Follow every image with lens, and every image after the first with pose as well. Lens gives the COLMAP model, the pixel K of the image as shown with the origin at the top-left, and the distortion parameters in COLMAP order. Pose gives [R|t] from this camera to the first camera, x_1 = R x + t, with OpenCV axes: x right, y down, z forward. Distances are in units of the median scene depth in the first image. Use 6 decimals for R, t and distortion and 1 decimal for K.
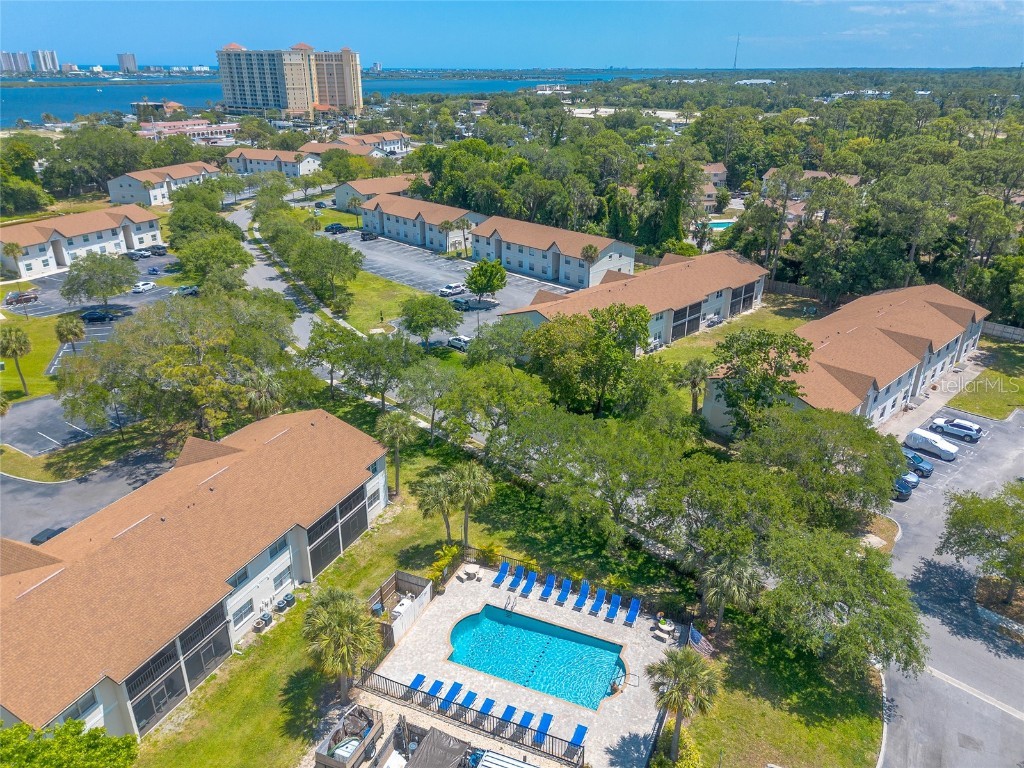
lens RADIAL K [[720.7, 0, 509.9], [0, 720.7, 388.9], [0, 0, 1]] dist [0.075181, -0.079000]
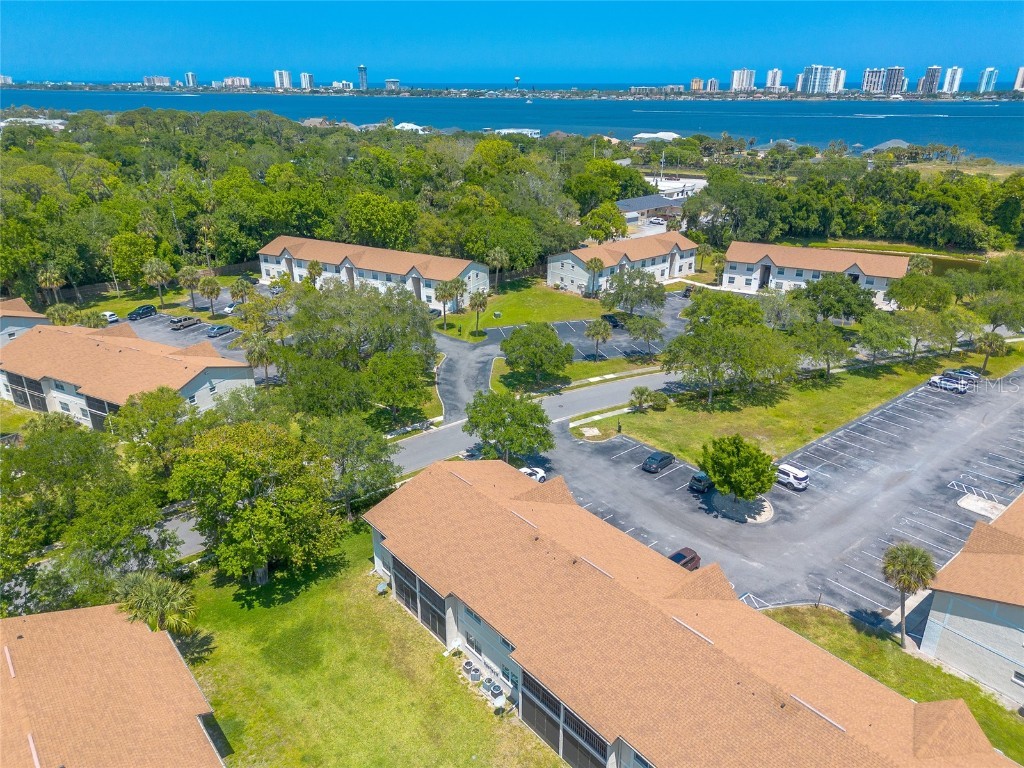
lens RADIAL K [[722.7, 0, 511.3], [0, 722.7, 387.5], [0, 0, 1]] dist [0.057994, -0.050007]
pose [[-0.079591, 0.381609, -0.920891, 0.384470], [-0.404115, 0.832149, 0.379762, -0.277352], [0.911239, 0.402371, 0.087982, 0.593471]]
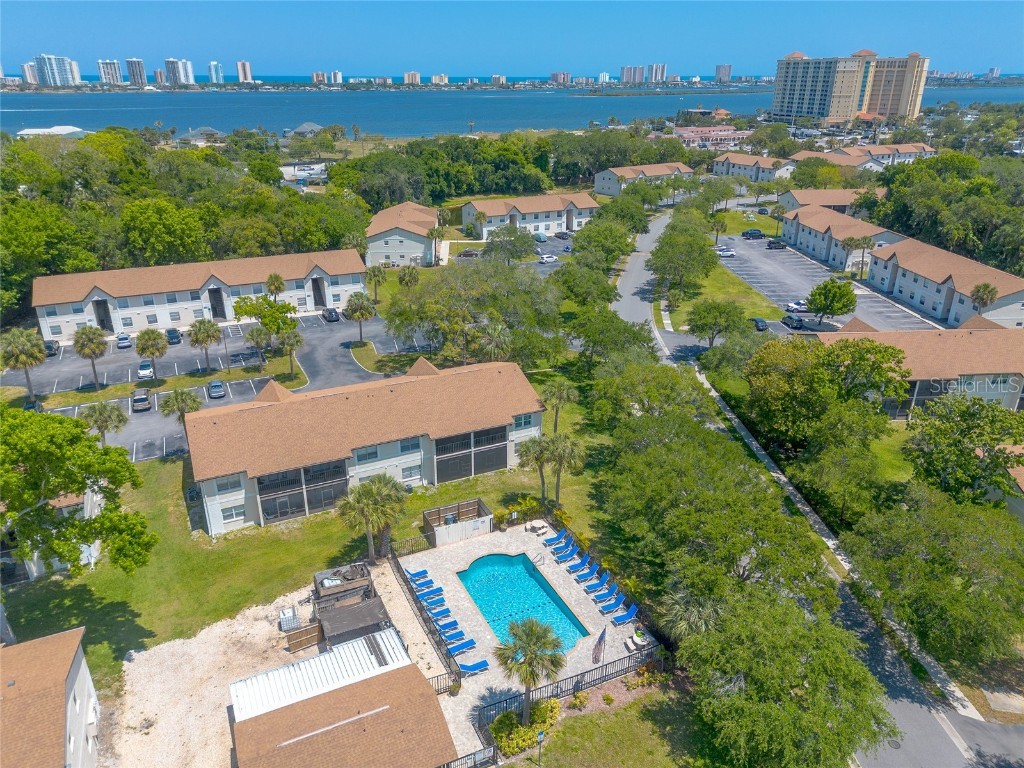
lens RADIAL K [[722.7, 0, 511.3], [0, 722.7, 387.5], [0, 0, 1]] dist [0.057994, -0.050007]
pose [[0.755764, 0.253556, -0.603763, 0.192797], [-0.260920, 0.962245, 0.077495, -0.009613], [0.600617, 0.098966, 0.793388, 0.028898]]
